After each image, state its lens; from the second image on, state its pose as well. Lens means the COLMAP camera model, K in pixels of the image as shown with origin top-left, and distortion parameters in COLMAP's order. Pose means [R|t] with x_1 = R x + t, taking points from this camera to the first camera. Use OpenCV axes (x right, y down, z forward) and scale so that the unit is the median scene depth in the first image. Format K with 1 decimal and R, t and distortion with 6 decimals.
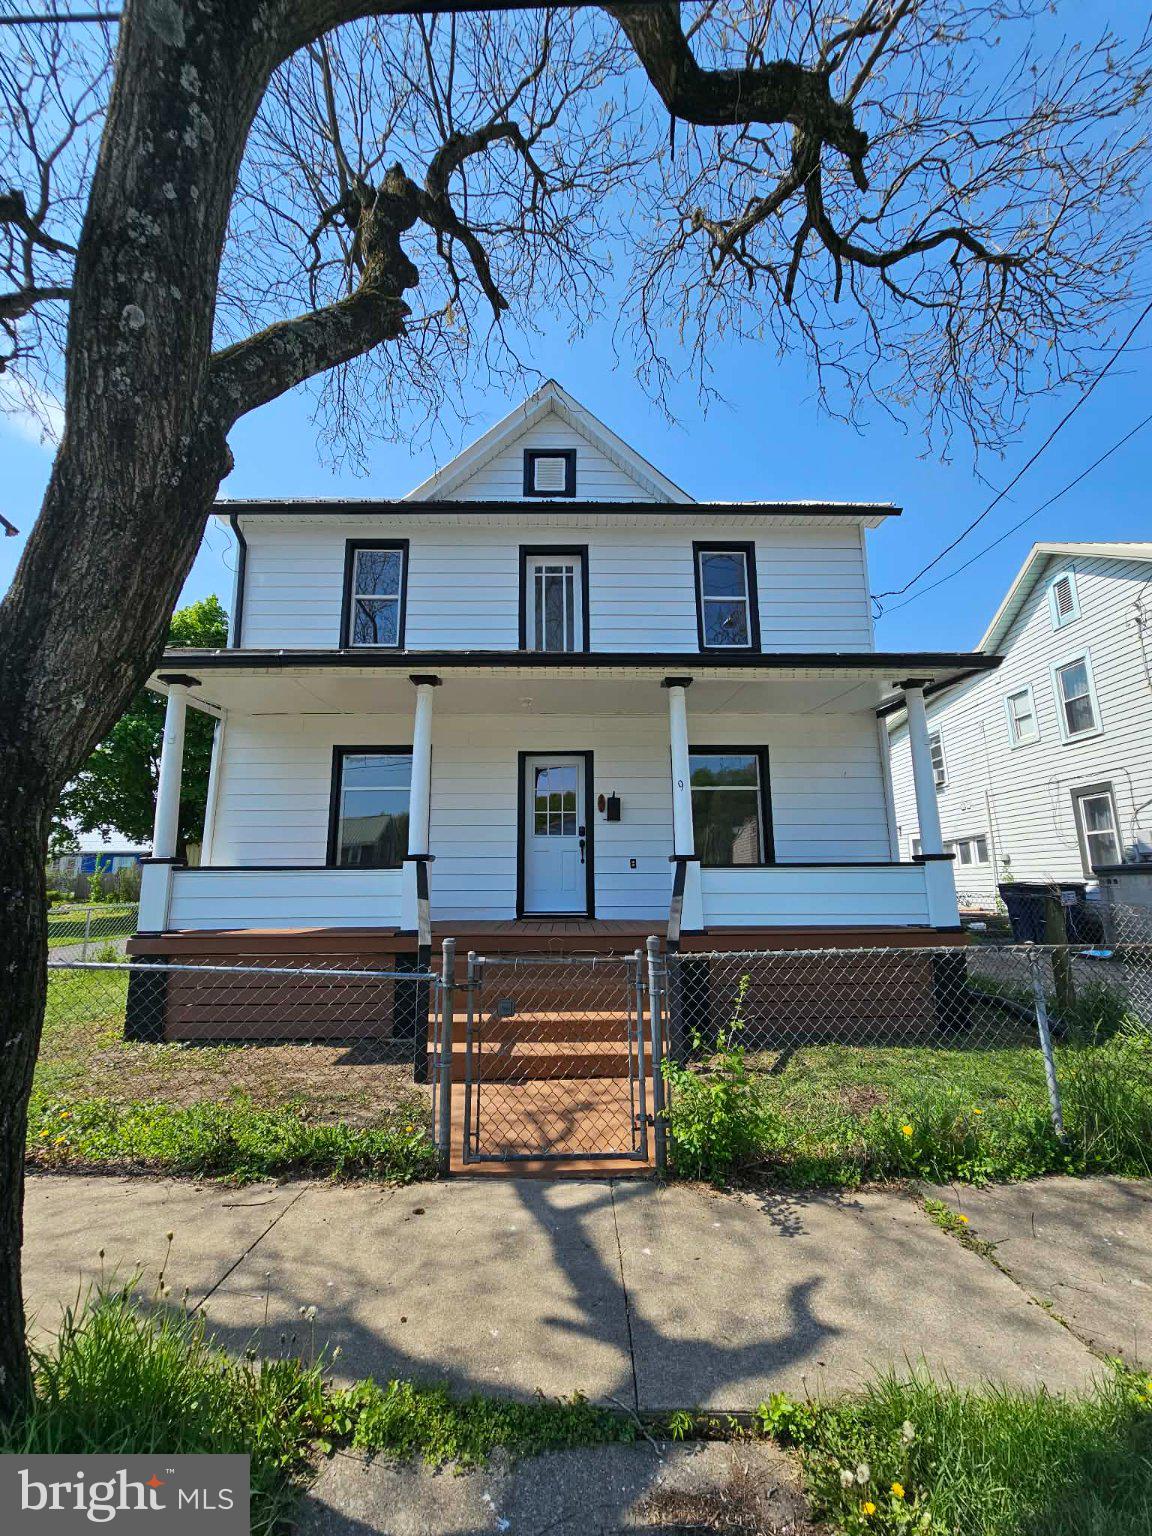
lens RADIAL K [[629.8, 0, 578.4], [0, 629.8, 764.8], [0, 0, 1]] dist [-0.001947, -0.000945]
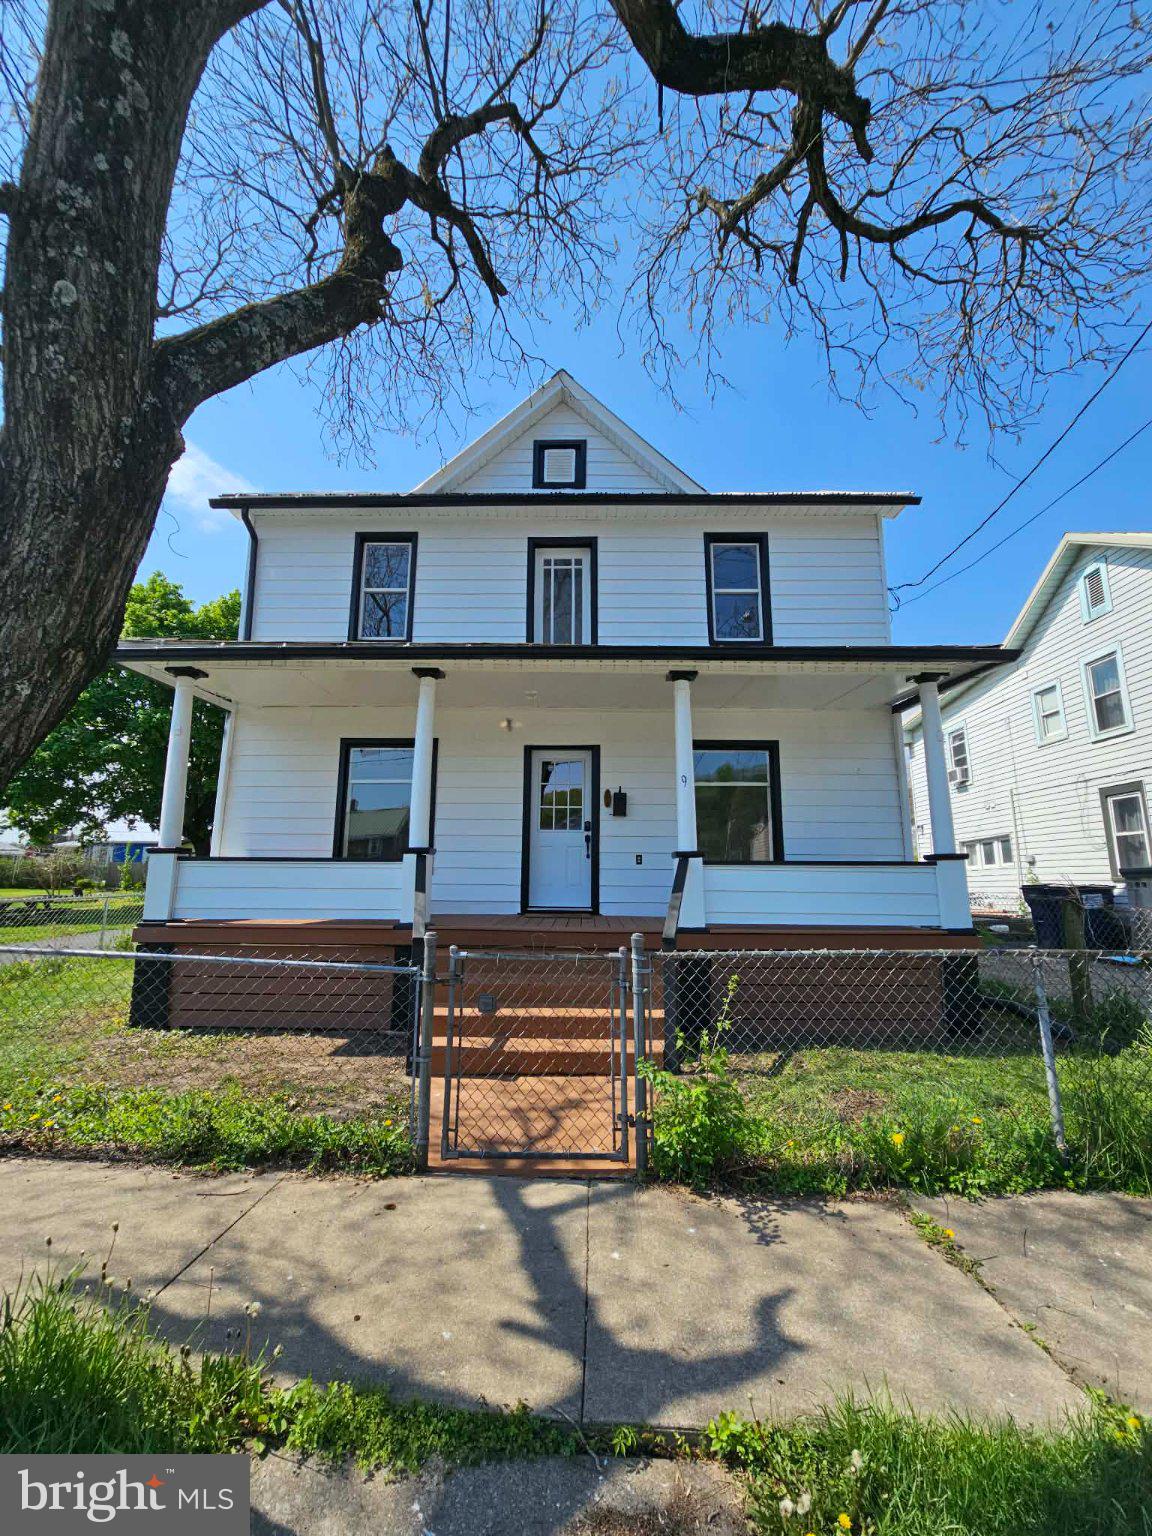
lens RADIAL K [[629.8, 0, 578.0], [0, 629.8, 765.3], [0, 0, 1]] dist [-0.001947, -0.000945]
pose [[0.999328, 0.007684, -0.035838, 0.045024], [-0.007398, 0.999940, 0.008102, 0.002999], [0.035899, -0.007832, 0.999325, 0.016190]]
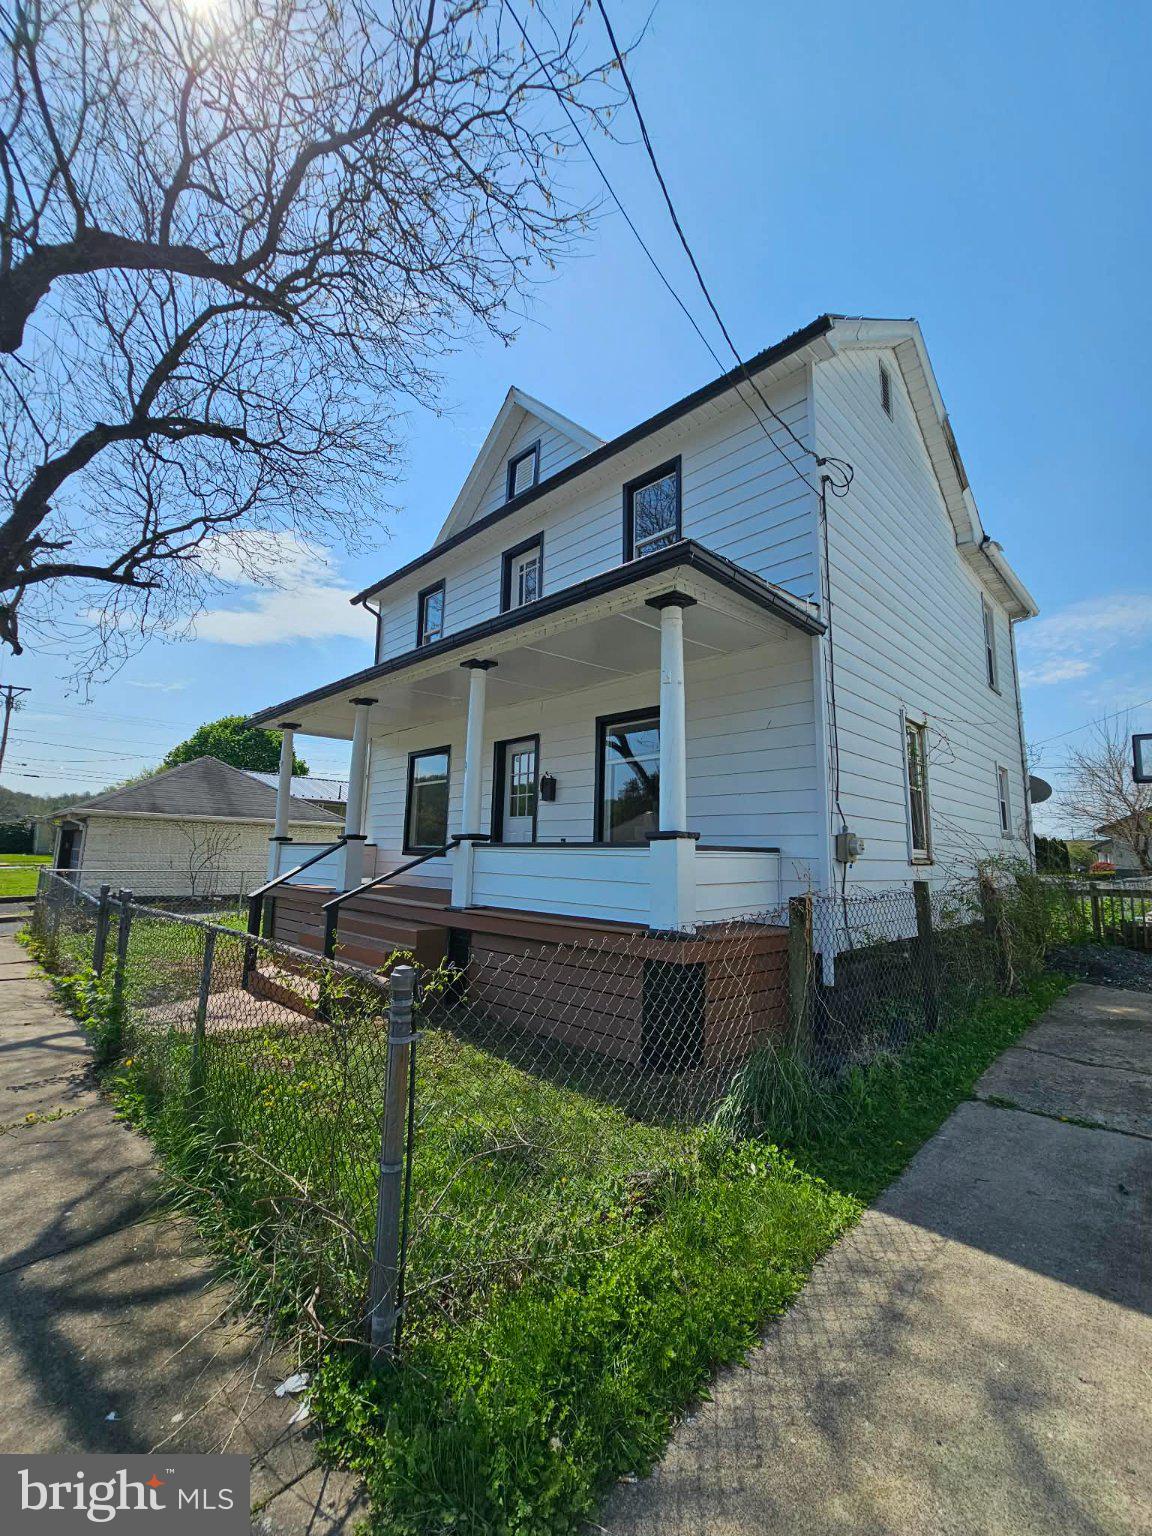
lens RADIAL K [[629.8, 0, 572.6], [0, 629.8, 772.9], [0, 0, 1]] dist [-0.001947, -0.000945]
pose [[0.694037, -0.073380, -0.716190, 1.437620], [0.104531, 0.994521, -0.000599, 0.085900], [0.712310, -0.074448, 0.697905, 0.576316]]
